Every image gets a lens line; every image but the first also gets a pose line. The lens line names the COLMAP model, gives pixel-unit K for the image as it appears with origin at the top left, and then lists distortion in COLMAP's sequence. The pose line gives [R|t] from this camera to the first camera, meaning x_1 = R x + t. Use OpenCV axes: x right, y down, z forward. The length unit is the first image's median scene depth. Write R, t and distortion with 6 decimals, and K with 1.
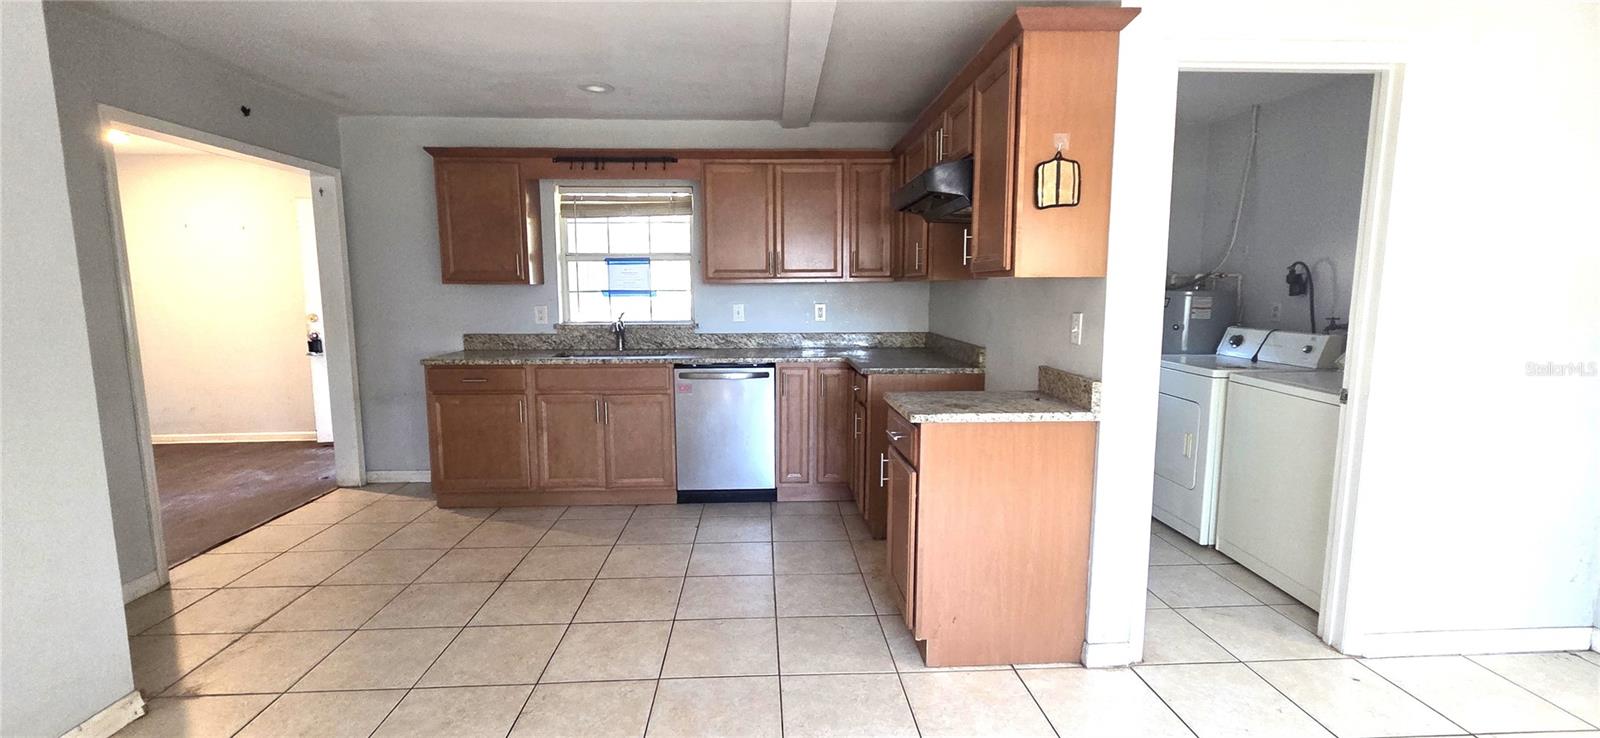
lens RADIAL K [[656.8, 0, 800.0], [0, 656.8, 369.0], [0, 0, 1]] dist [0.001047, -0.000018]
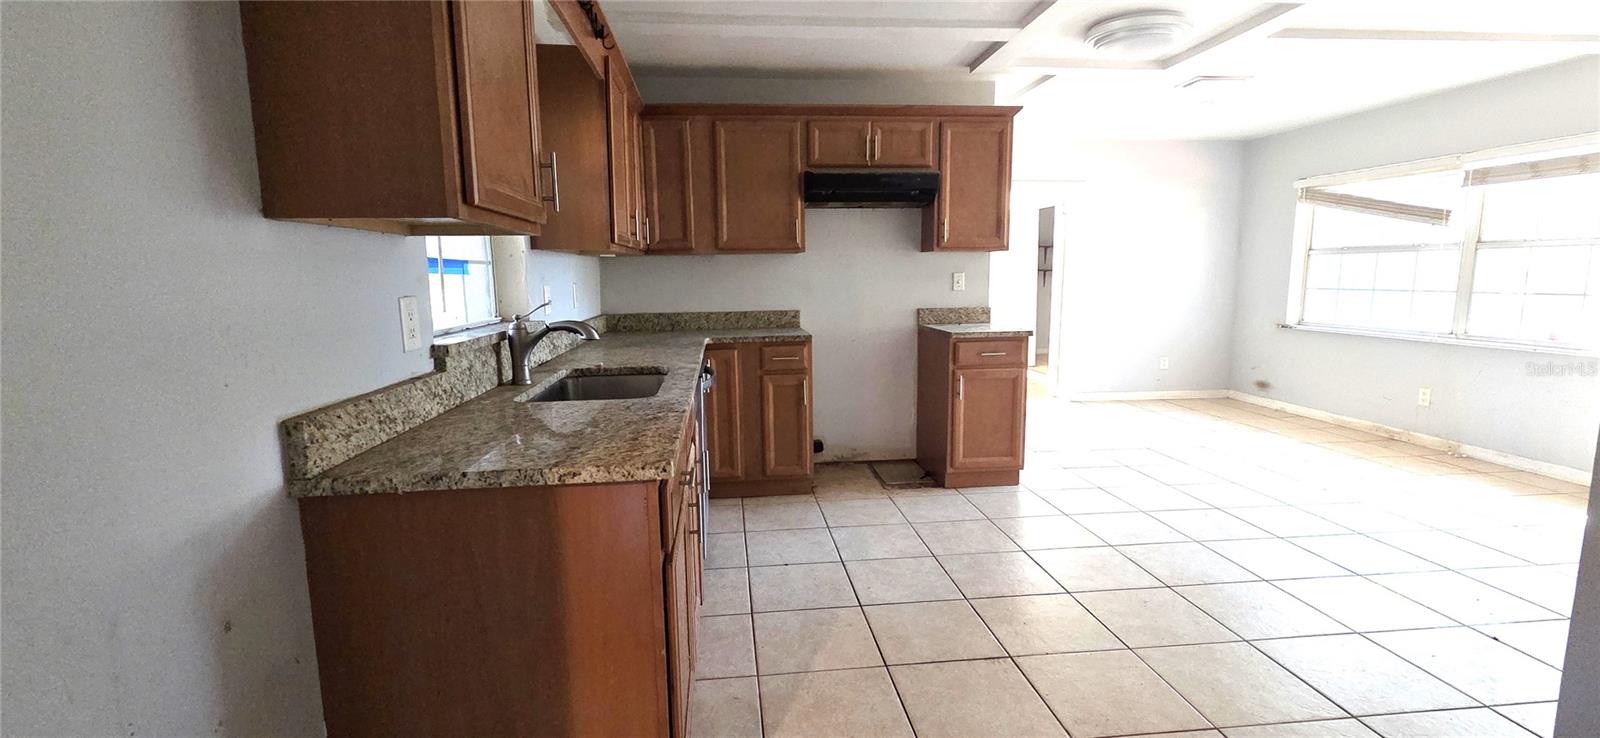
lens RADIAL K [[696.2, 0, 783.1], [0, 696.2, 367.3], [0, 0, 1]] dist [0.003173, 0.000182]
pose [[-0.026795, -0.136422, 0.990288, -0.876709], [0.134844, 0.981097, 0.138804, -0.095764], [-0.990504, 0.137254, -0.007893, 0.918278]]
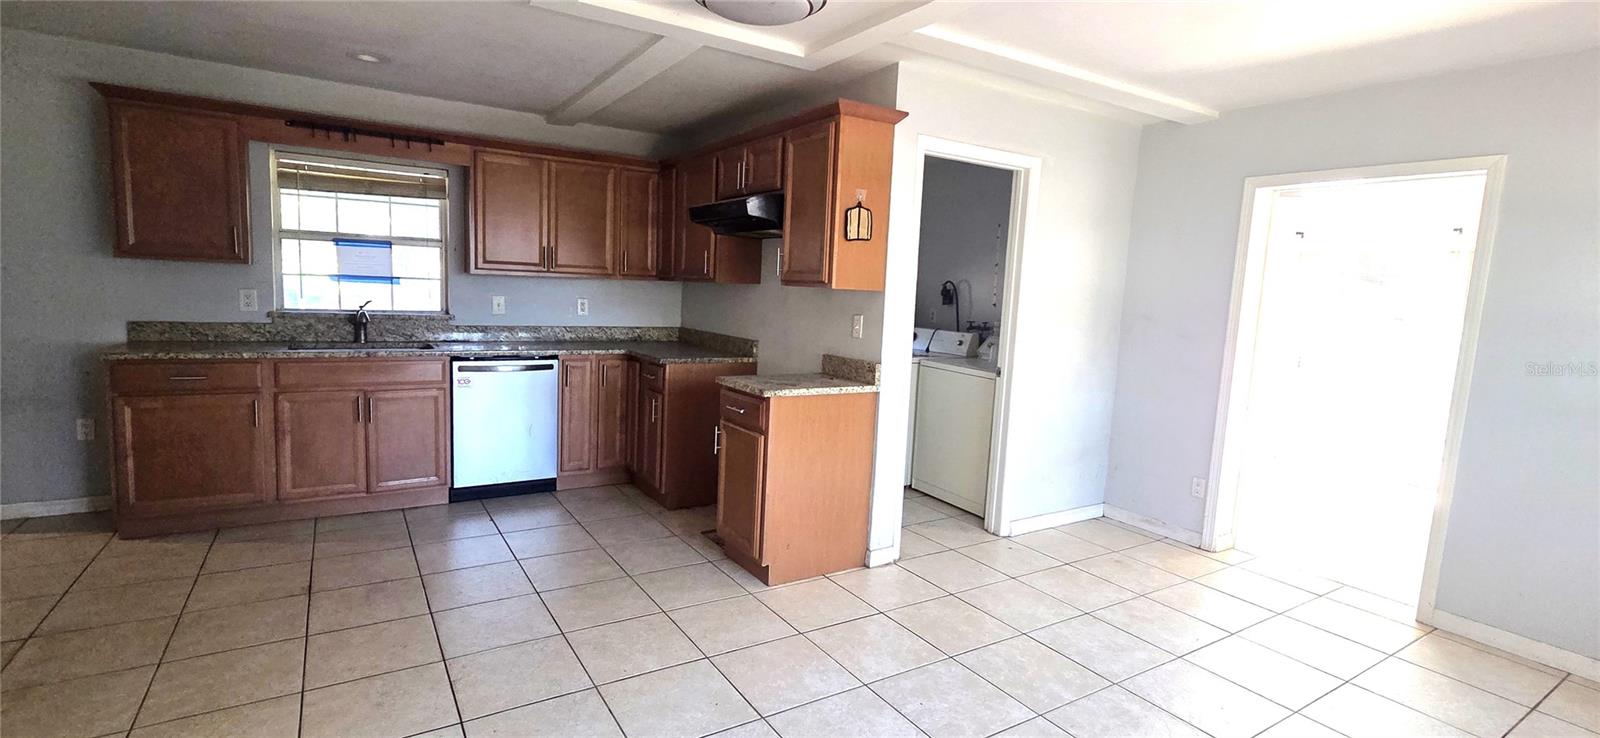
lens RADIAL K [[696.2, 0, 783.1], [0, 696.2, 367.3], [0, 0, 1]] dist [0.003173, 0.000182]
pose [[0.877442, -0.013585, 0.479490, -0.254061], [0.012840, 0.999906, 0.004834, 0.009203], [-0.479510, 0.001915, 0.877534, -0.127666]]
